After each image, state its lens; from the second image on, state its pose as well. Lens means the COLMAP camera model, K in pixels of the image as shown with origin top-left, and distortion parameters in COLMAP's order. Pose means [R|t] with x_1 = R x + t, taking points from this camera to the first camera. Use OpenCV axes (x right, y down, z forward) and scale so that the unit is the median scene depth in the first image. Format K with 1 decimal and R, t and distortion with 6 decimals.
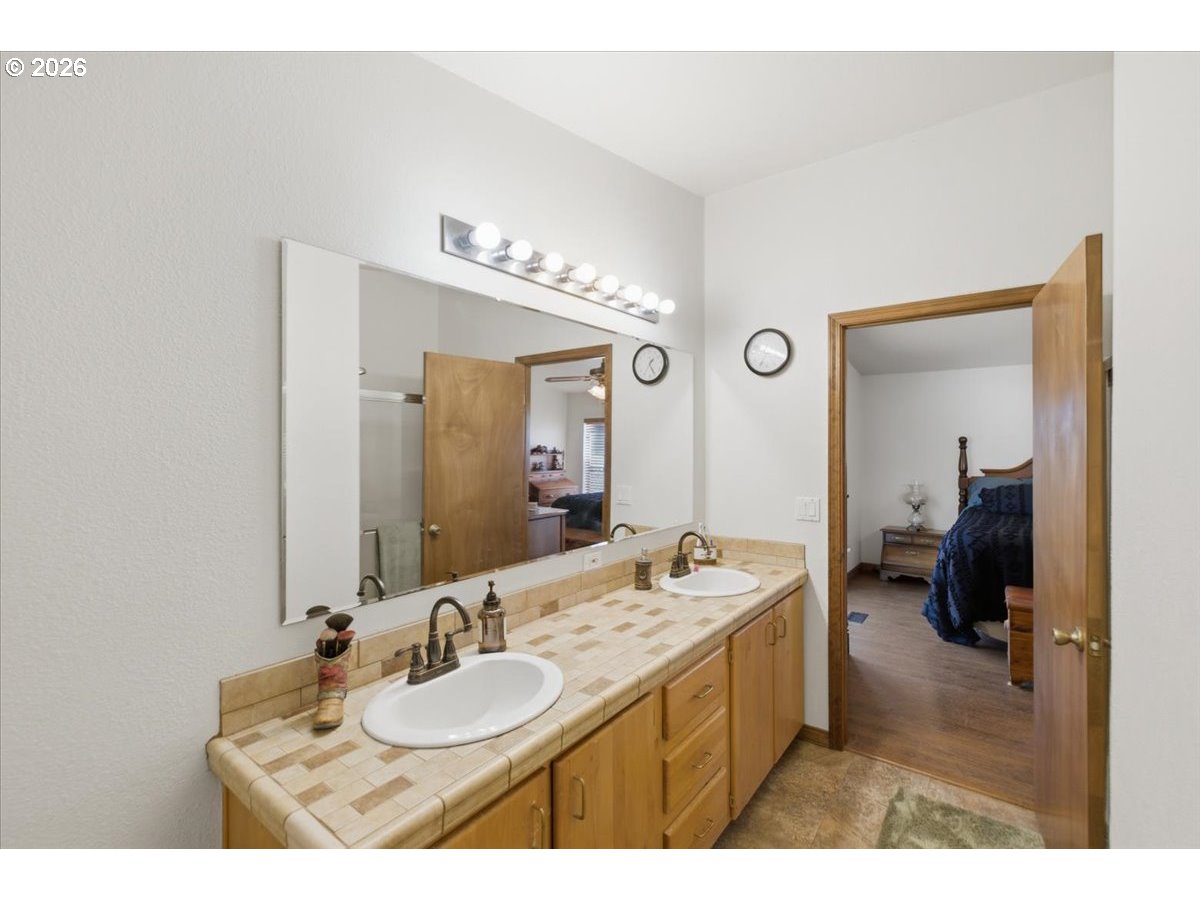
lens RADIAL K [[518.2, 0, 602.1], [0, 518.2, 445.9], [0, 0, 1]] dist [-0.007995, -0.000093]
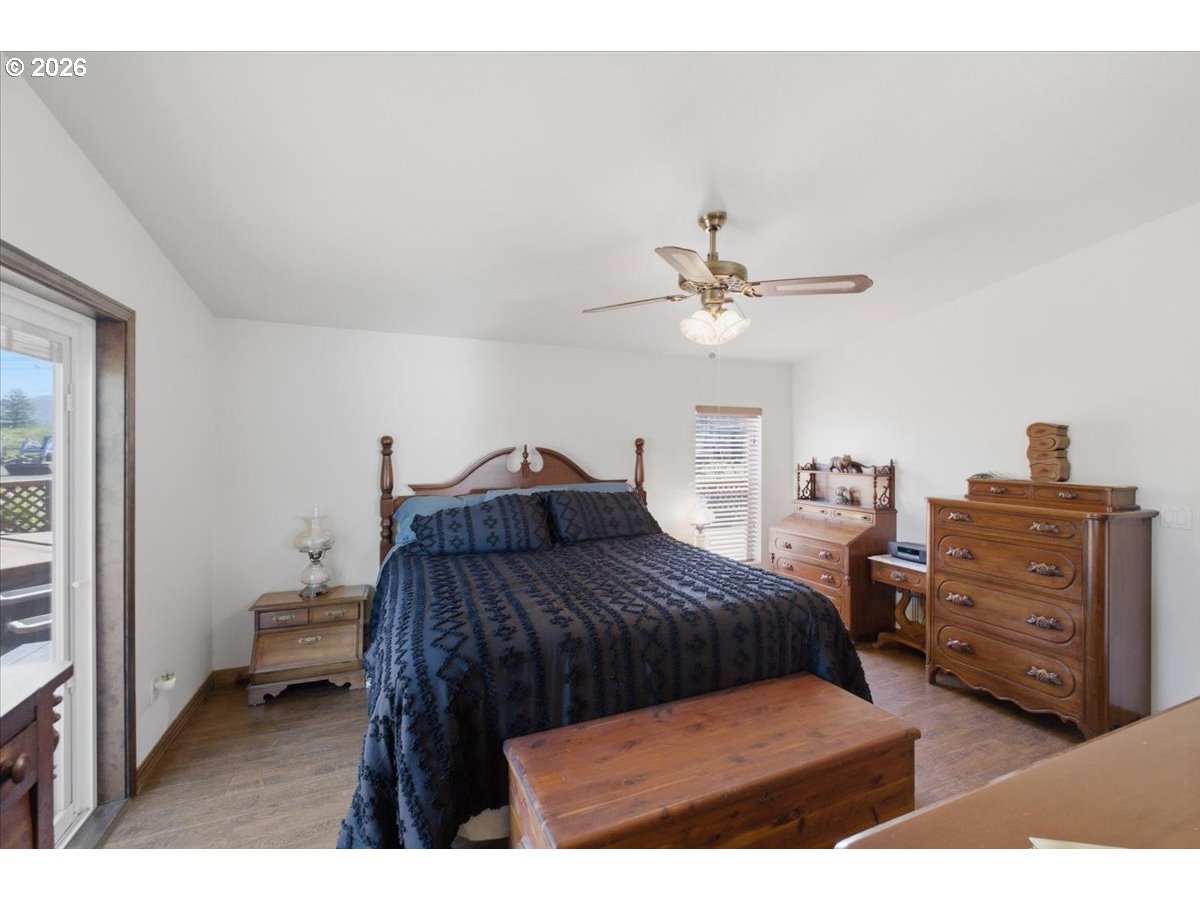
lens RADIAL K [[518.2, 0, 605.0], [0, 518.2, 446.3], [0, 0, 1]] dist [-0.007995, -0.000093]
pose [[0.480127, 0.006199, 0.877177, 0.335636], [-0.004722, 0.999979, -0.004482, -0.004533], [-0.877186, -0.001990, 0.480146, 0.576178]]
